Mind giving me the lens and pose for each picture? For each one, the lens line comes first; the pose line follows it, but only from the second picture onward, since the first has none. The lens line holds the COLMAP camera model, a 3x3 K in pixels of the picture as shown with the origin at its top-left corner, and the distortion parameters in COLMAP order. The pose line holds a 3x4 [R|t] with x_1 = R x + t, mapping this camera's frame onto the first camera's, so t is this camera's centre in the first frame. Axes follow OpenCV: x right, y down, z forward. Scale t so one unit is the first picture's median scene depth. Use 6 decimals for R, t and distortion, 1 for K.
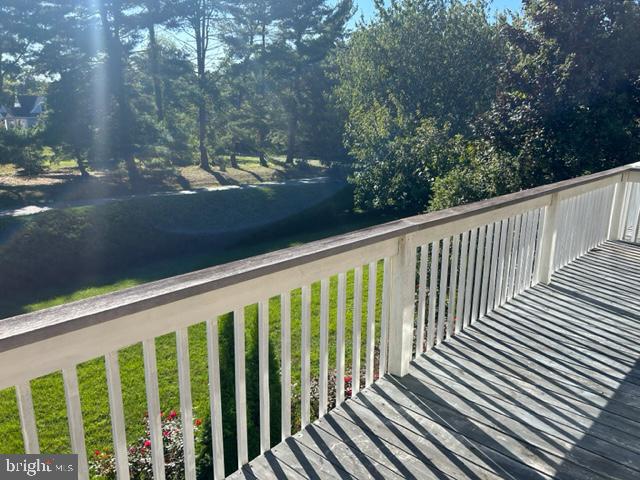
lens RADIAL K [[481.2, 0, 320.0], [0, 481.2, 240.0], [0, 0, 1]] dist [0.053903, -0.061380]
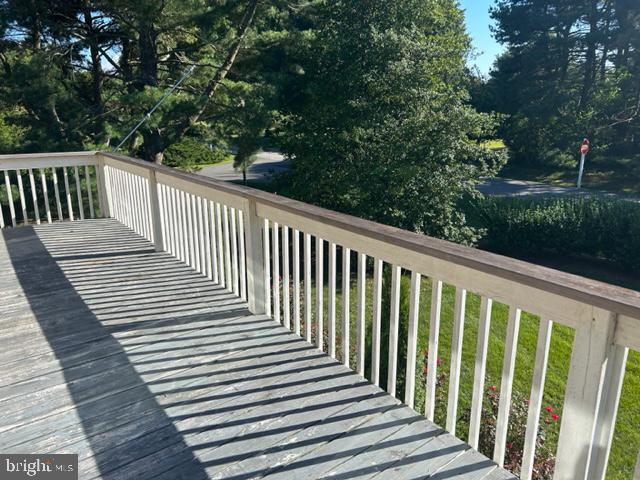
lens RADIAL K [[481.2, 0, 320.0], [0, 481.2, 240.0], [0, 0, 1]] dist [0.053903, -0.061380]
pose [[-0.157988, 0.274821, -0.948427, 1.264225], [-0.230349, 0.923732, 0.306037, -0.312801], [0.960197, 0.266820, -0.082634, 1.199556]]
